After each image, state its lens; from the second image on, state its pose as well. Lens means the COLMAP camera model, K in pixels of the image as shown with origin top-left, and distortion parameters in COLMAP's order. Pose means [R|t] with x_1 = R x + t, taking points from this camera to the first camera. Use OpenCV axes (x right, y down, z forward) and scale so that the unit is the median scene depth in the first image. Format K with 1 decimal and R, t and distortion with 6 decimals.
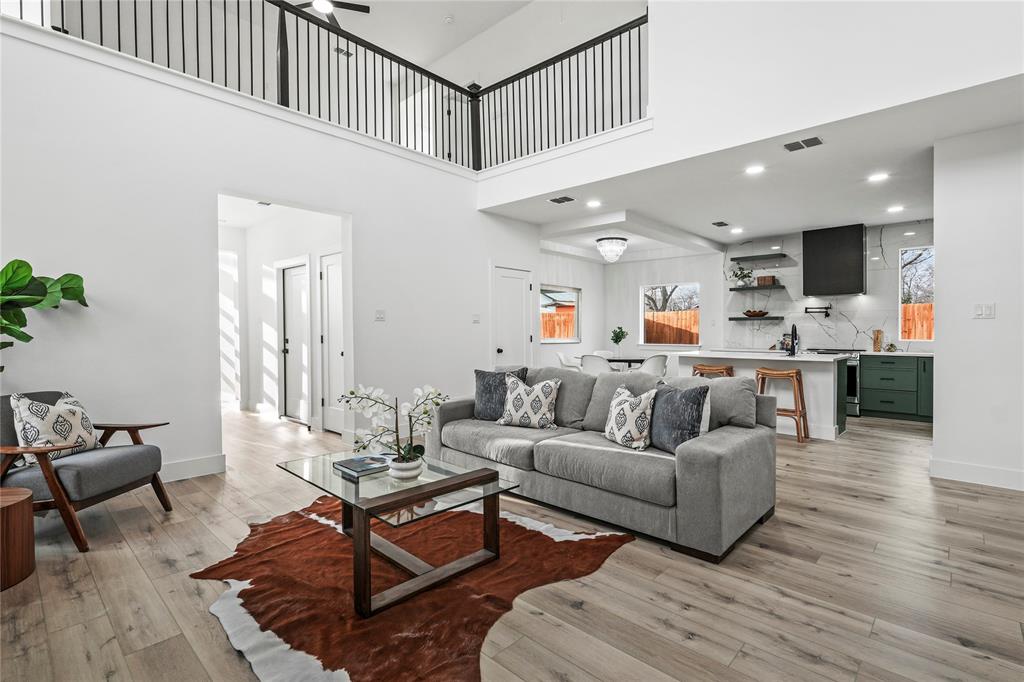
lens RADIAL K [[476.0, 0, 507.0], [0, 476.0, 332.3], [0, 0, 1]] dist [-0.003535, -0.000005]
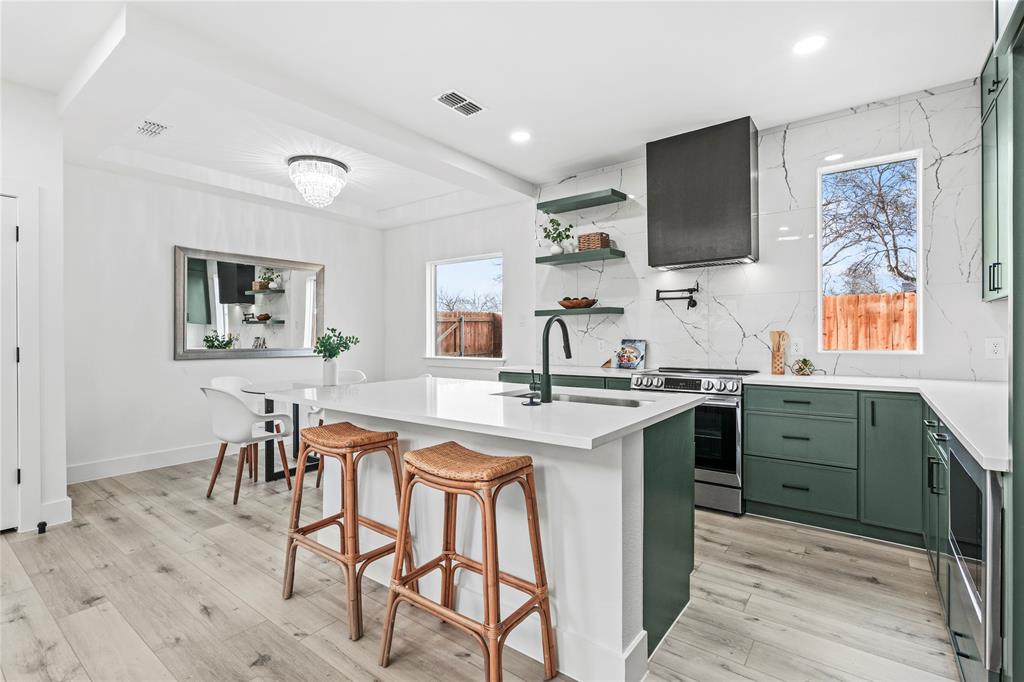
lens RADIAL K [[473.1, 0, 506.2], [0, 473.1, 335.5], [0, 0, 1]] dist [-0.000799, 0.000679]
pose [[0.993698, -0.004749, 0.111986, 0.388294], [0.004995, 0.999986, -0.001918, -0.000627], [-0.111976, 0.002465, 0.993708, 0.474778]]
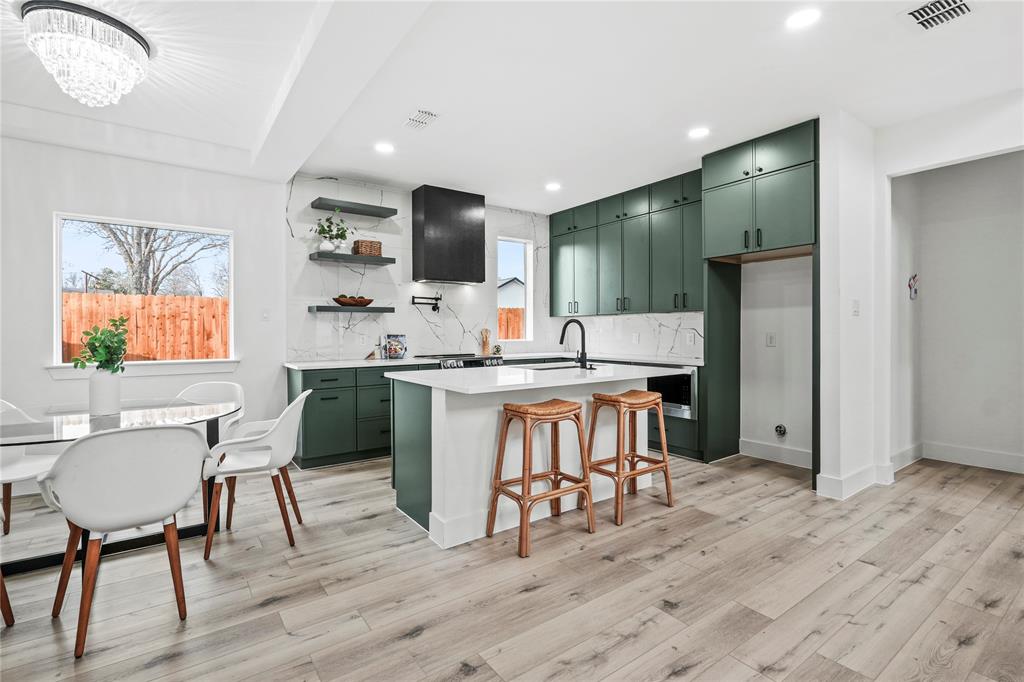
lens RADIAL K [[476.0, 0, 507.0], [0, 476.0, 332.3], [0, 0, 1]] dist [-0.003535, -0.000005]
pose [[0.184471, -0.004770, 0.982826, -0.029144], [0.004183, 0.999983, 0.004068, -0.001733], [-0.982829, 0.003361, 0.184488, 0.718002]]
